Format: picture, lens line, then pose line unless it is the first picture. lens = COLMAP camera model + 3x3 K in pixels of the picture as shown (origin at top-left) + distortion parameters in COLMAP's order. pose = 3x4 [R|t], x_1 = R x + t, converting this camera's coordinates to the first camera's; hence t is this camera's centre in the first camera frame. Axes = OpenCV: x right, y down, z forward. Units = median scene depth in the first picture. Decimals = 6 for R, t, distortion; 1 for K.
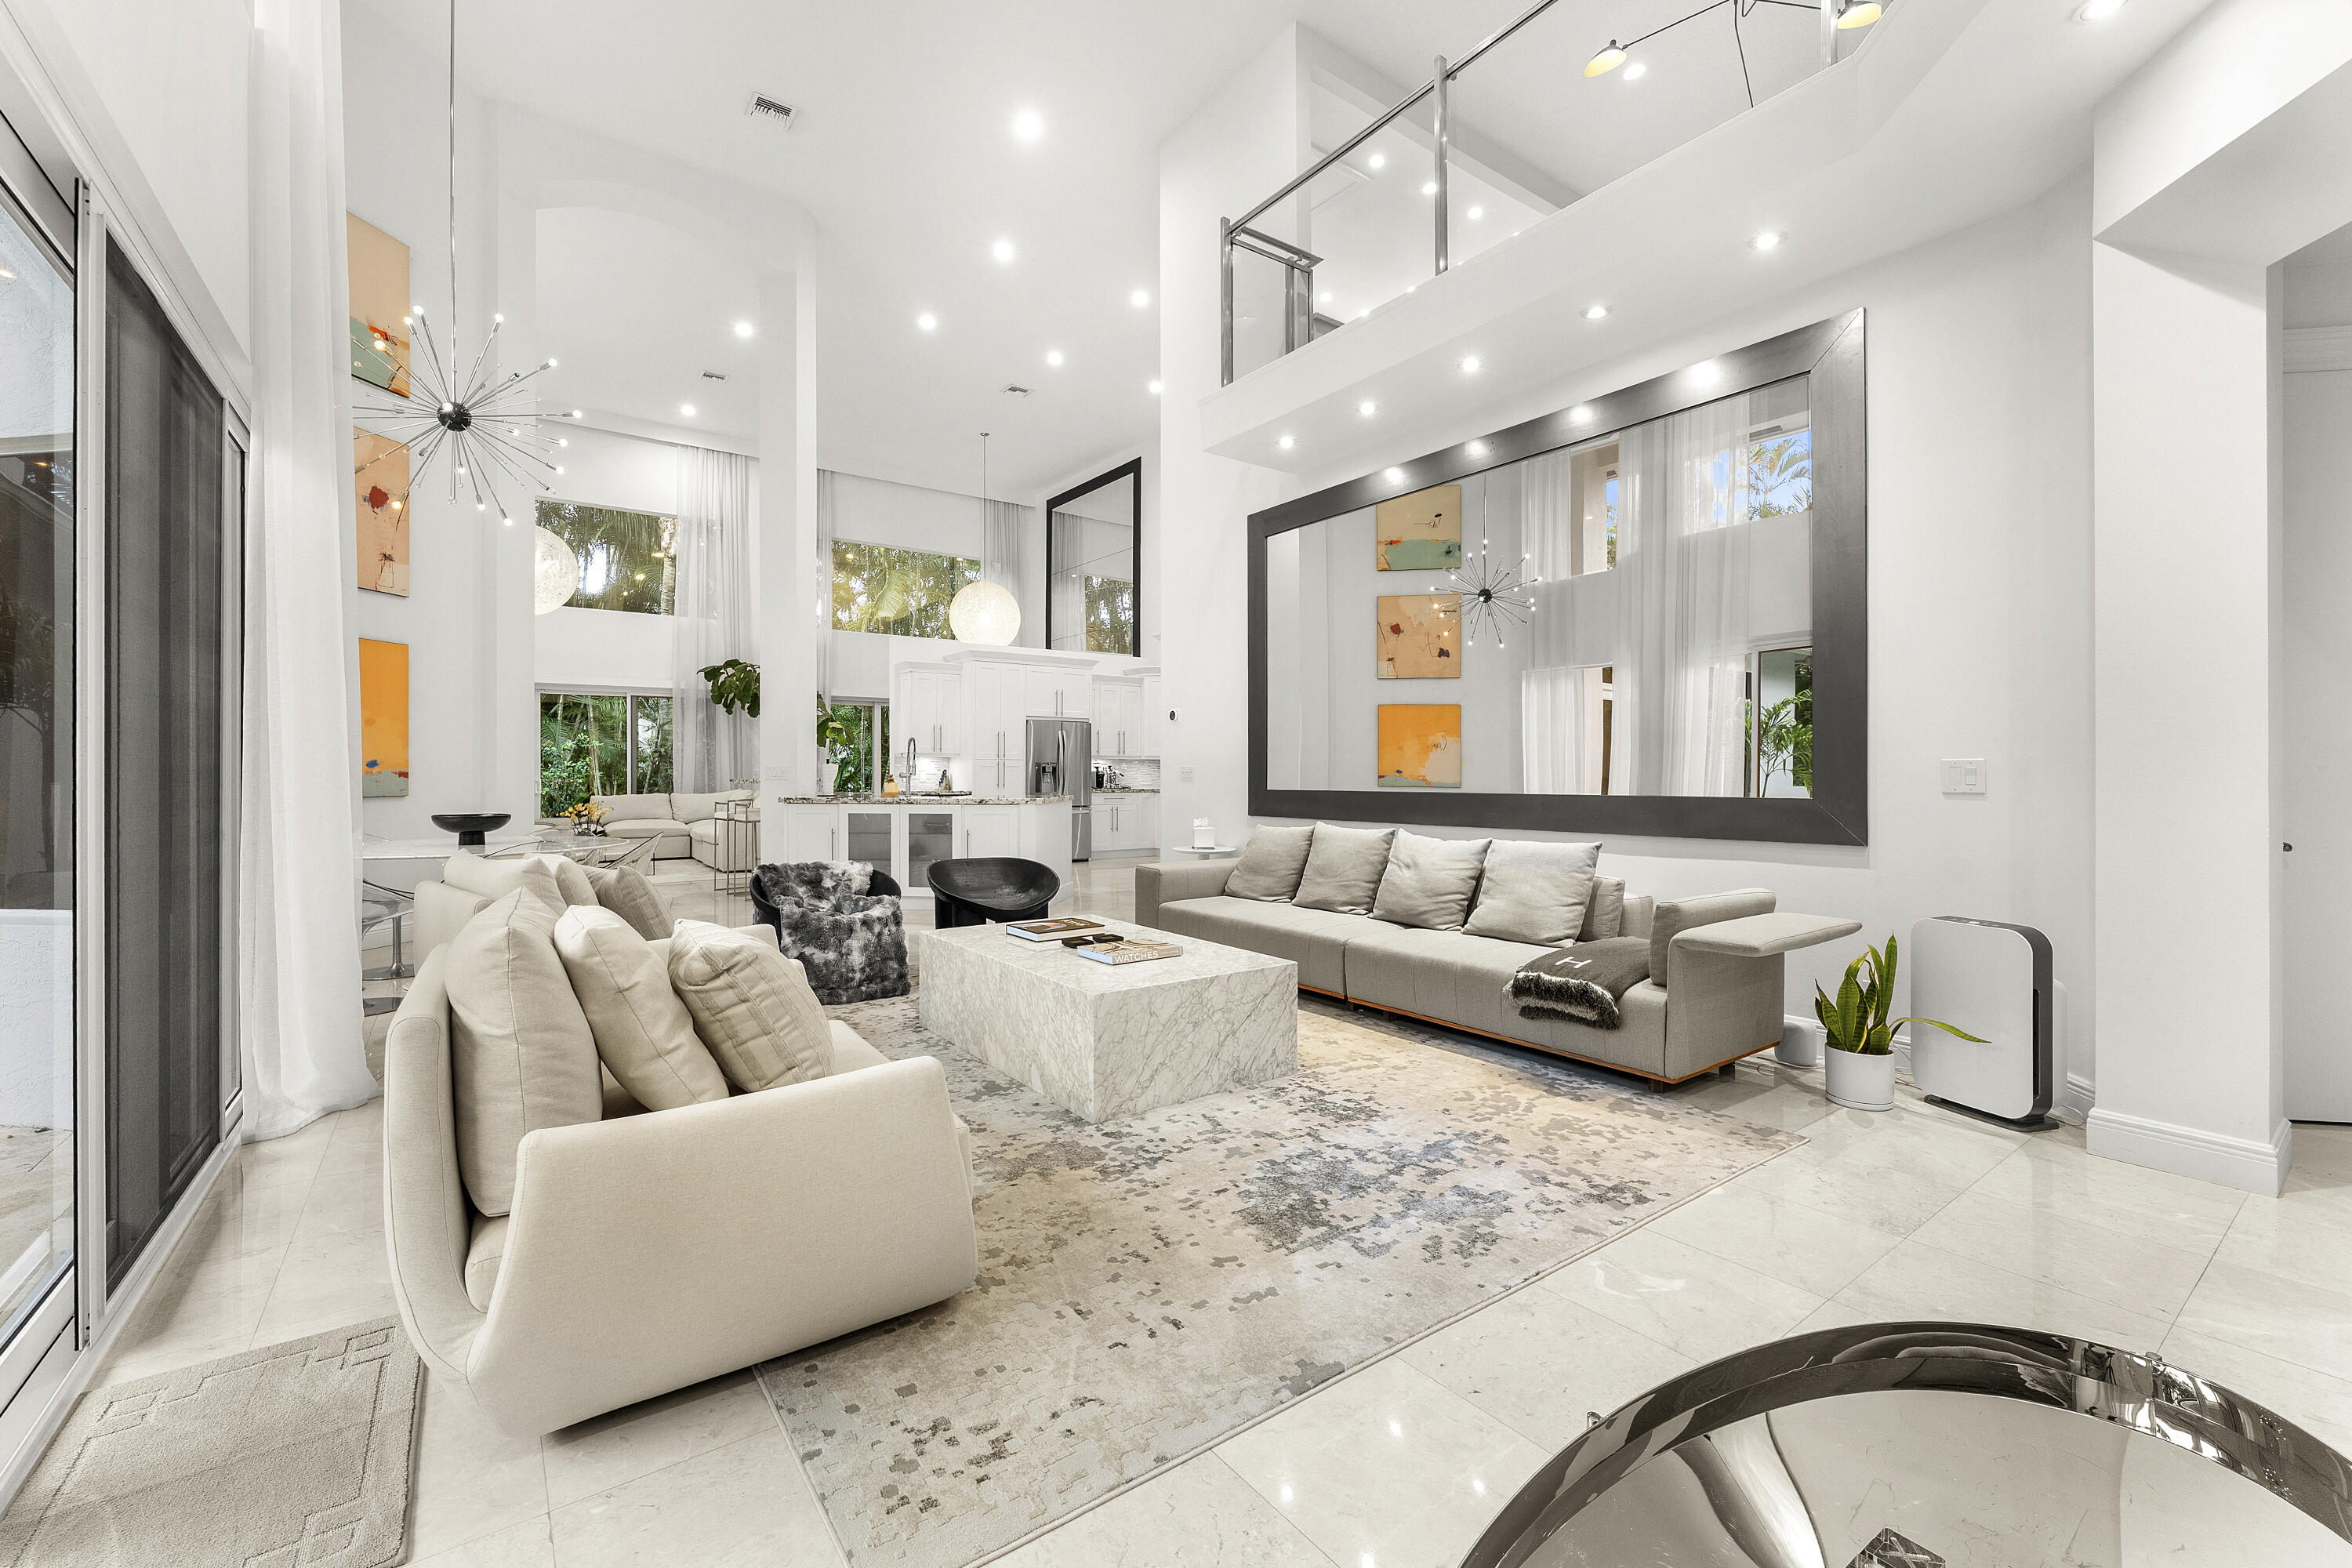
lens RADIAL K [[952.3, 0, 1195.7], [0, 952.3, 767.1], [0, 0, 1]] dist [-0.002647, -0.000260]
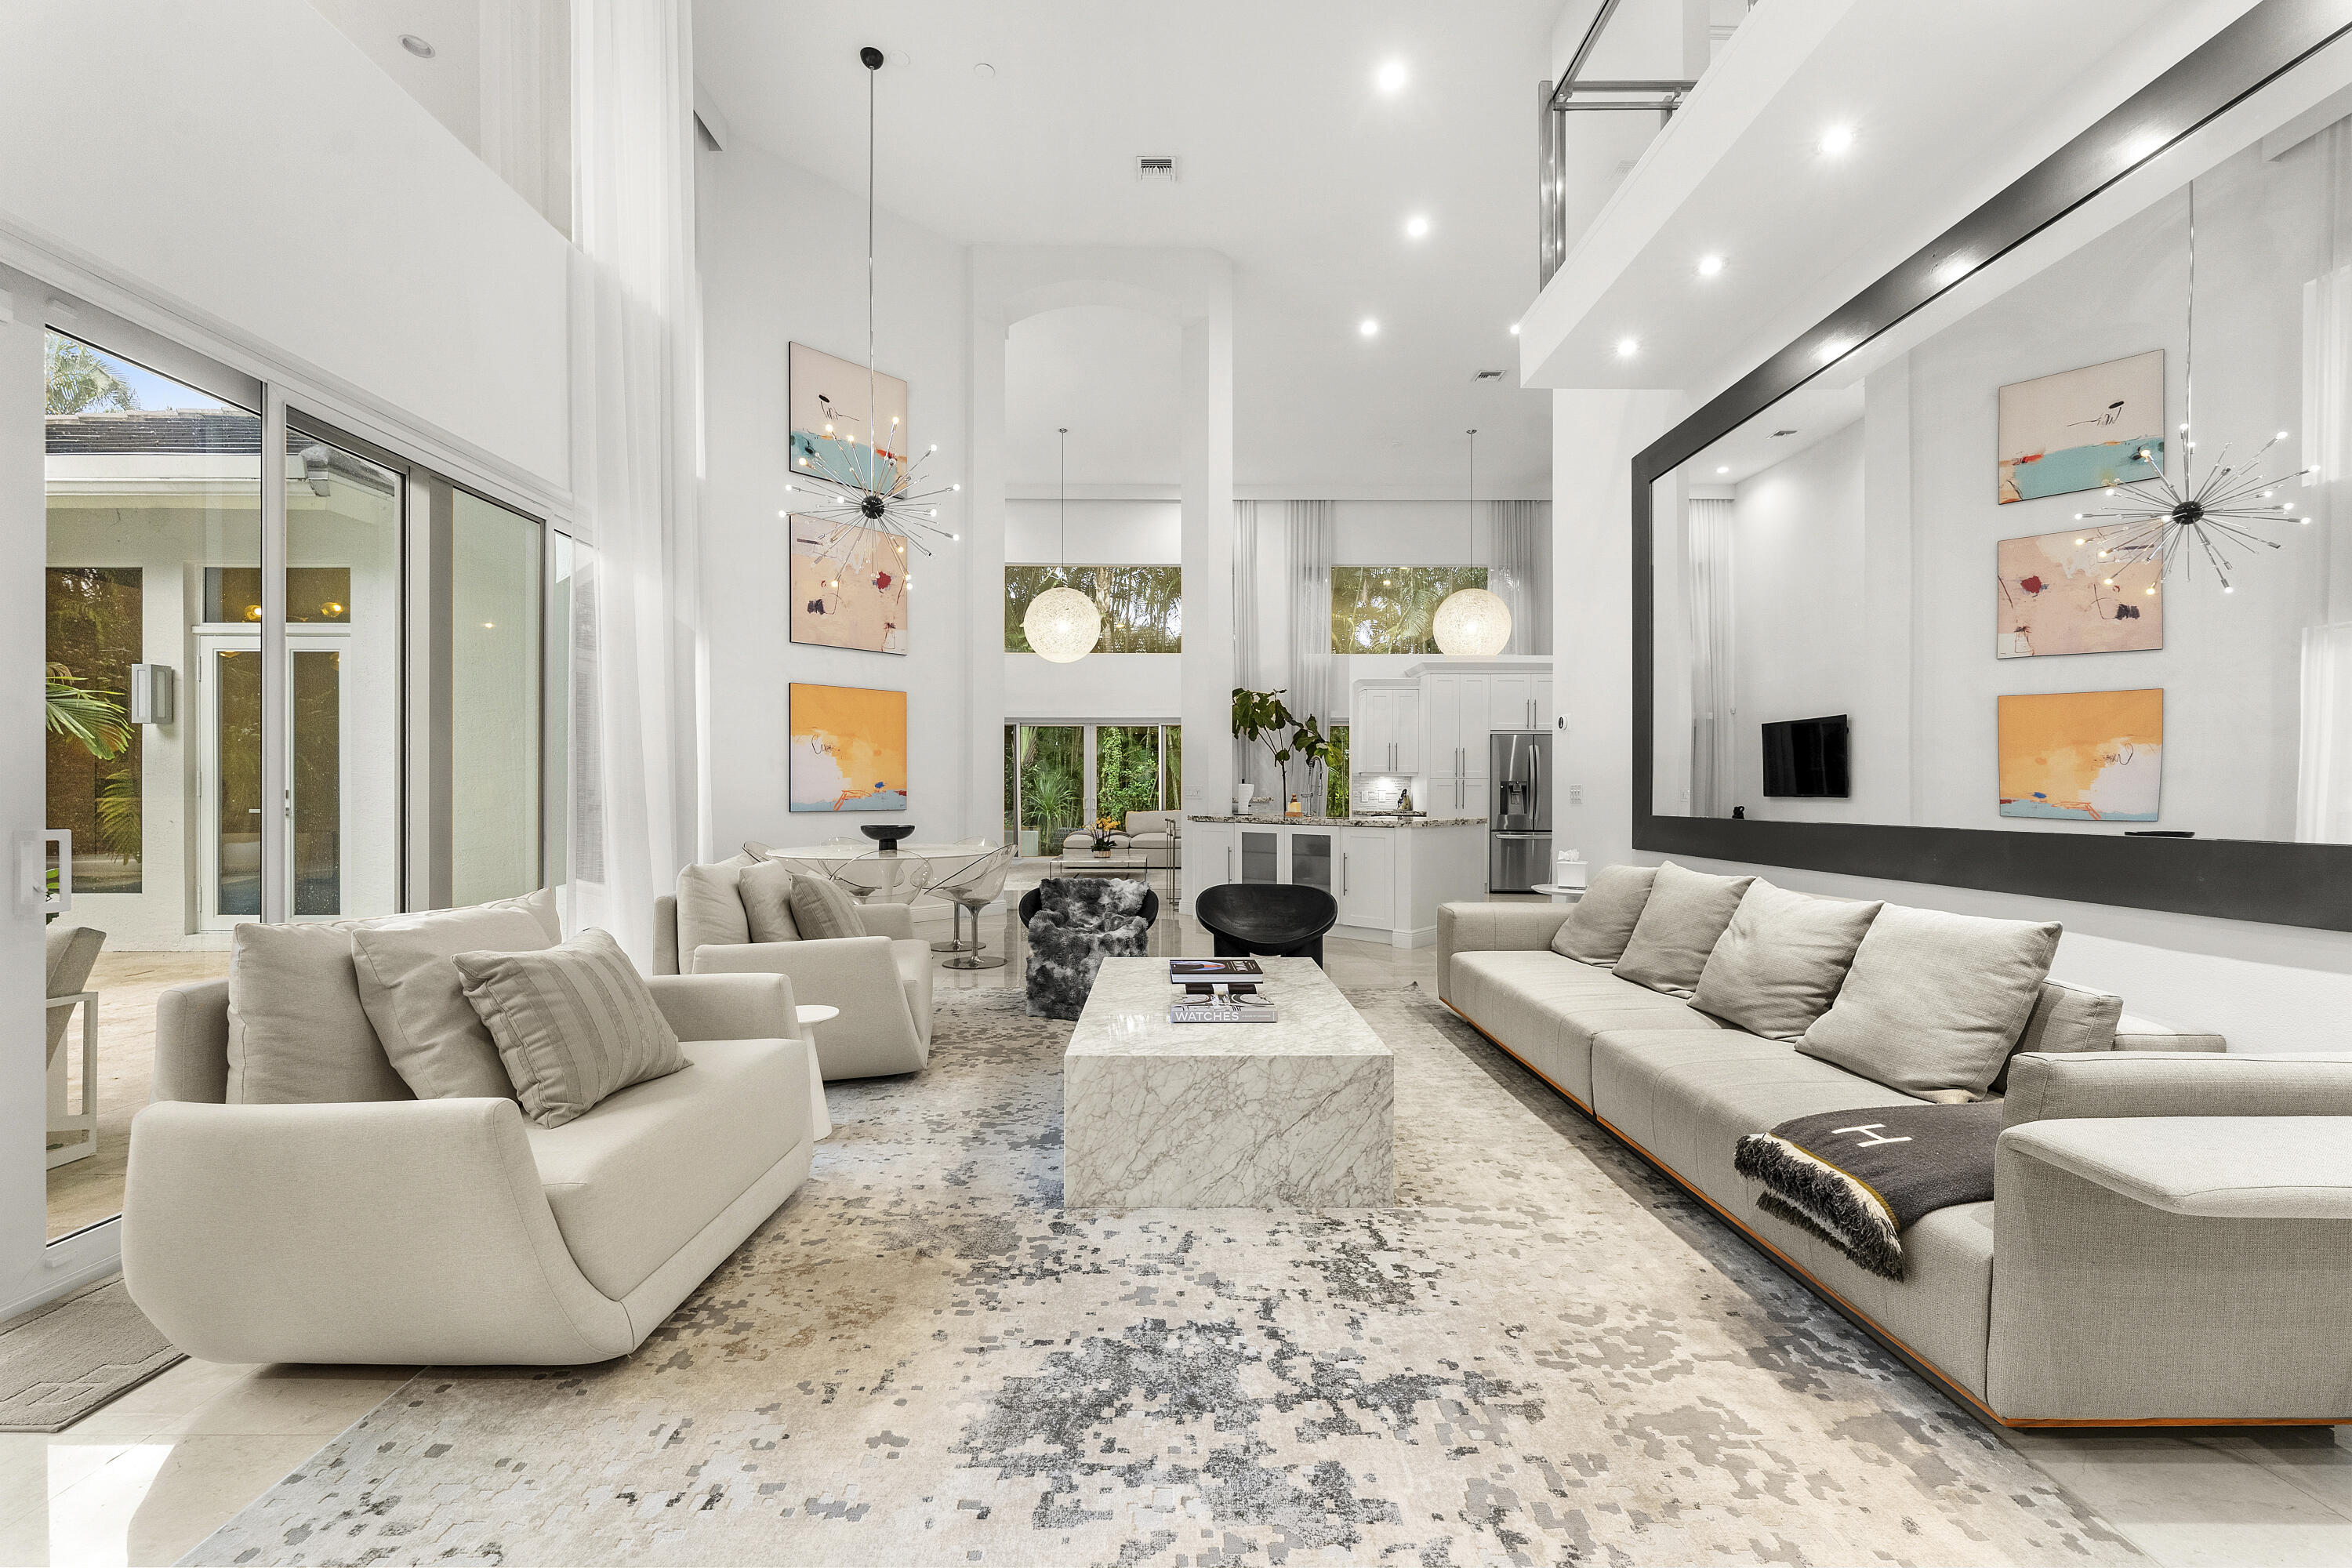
lens RADIAL K [[952.3, 0, 1198.9], [0, 952.3, 785.4], [0, 0, 1]] dist [-0.002647, -0.000260]
pose [[0.812097, -0.003117, -0.583515, 0.424669], [0.001716, 0.999994, -0.002953, 0.002562], [0.583521, 0.001397, 0.812097, 0.337900]]
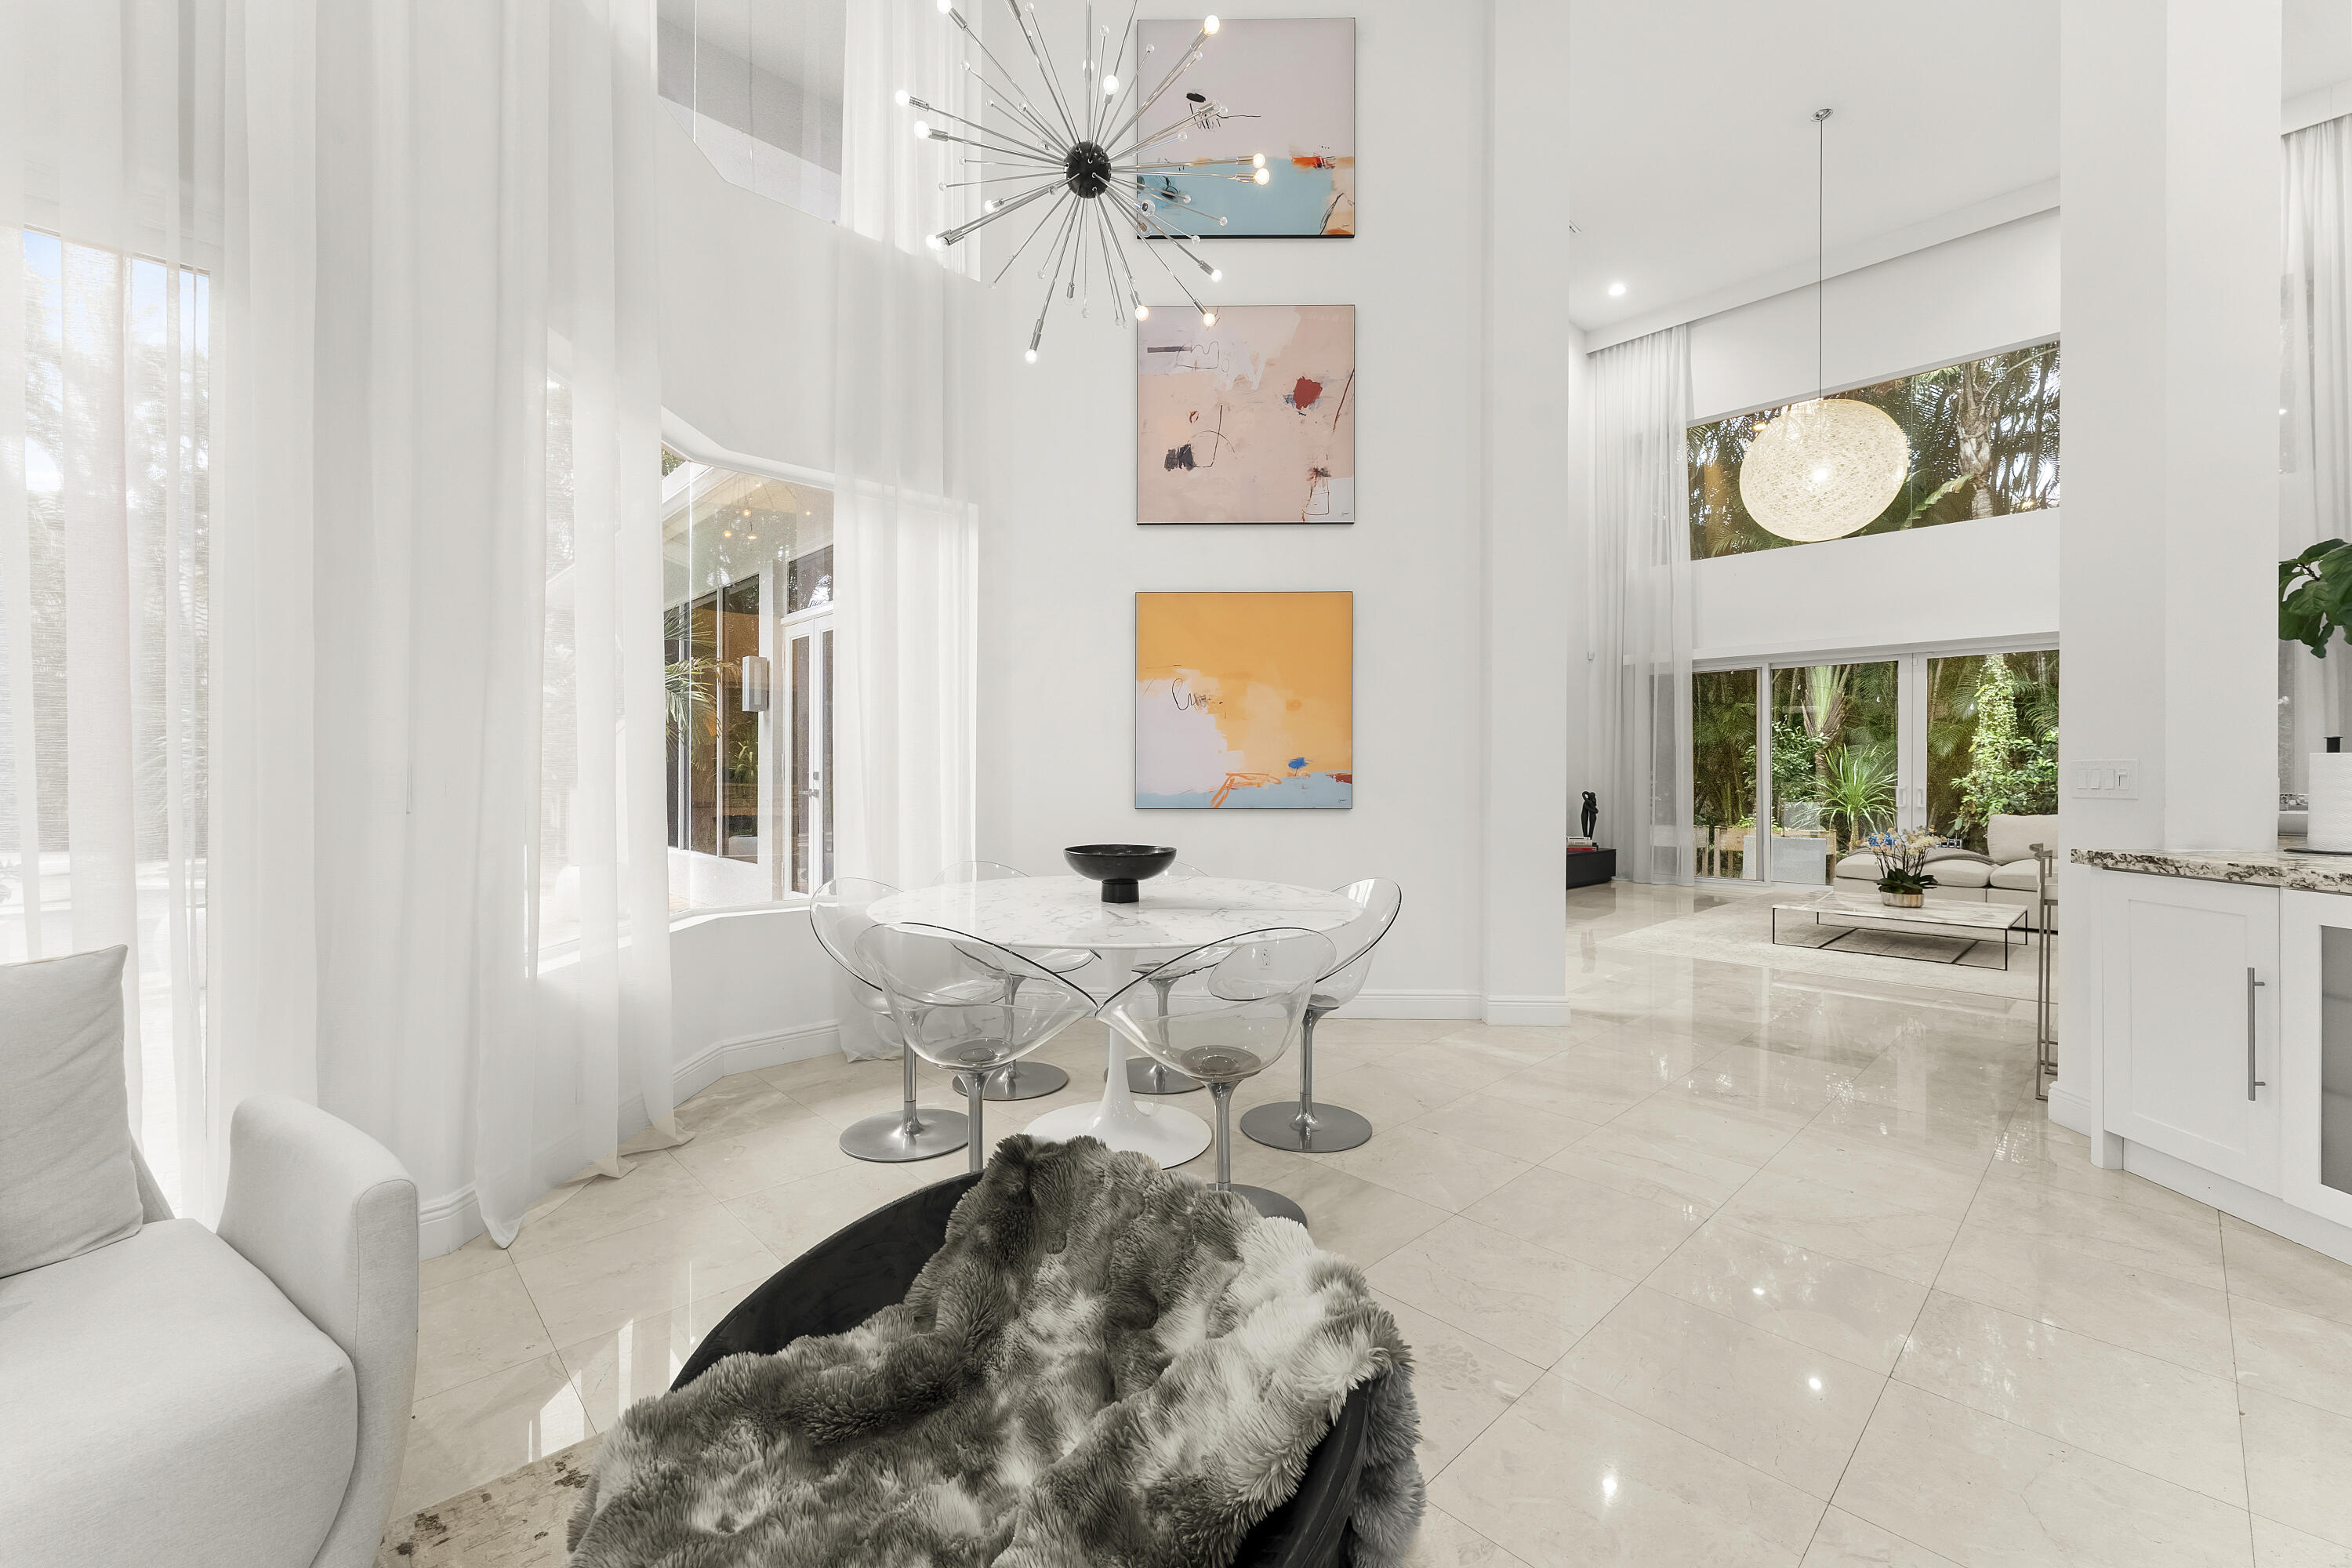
lens RADIAL K [[952.3, 0, 1177.4], [0, 952.3, 773.2], [0, 0, 1]] dist [-0.002647, -0.000260]
pose [[0.101581, 0.002210, -0.994825, -0.272506], [0.001157, 0.999997, 0.002340, 0.003755], [0.994827, -0.001389, 0.101578, 1.432836]]
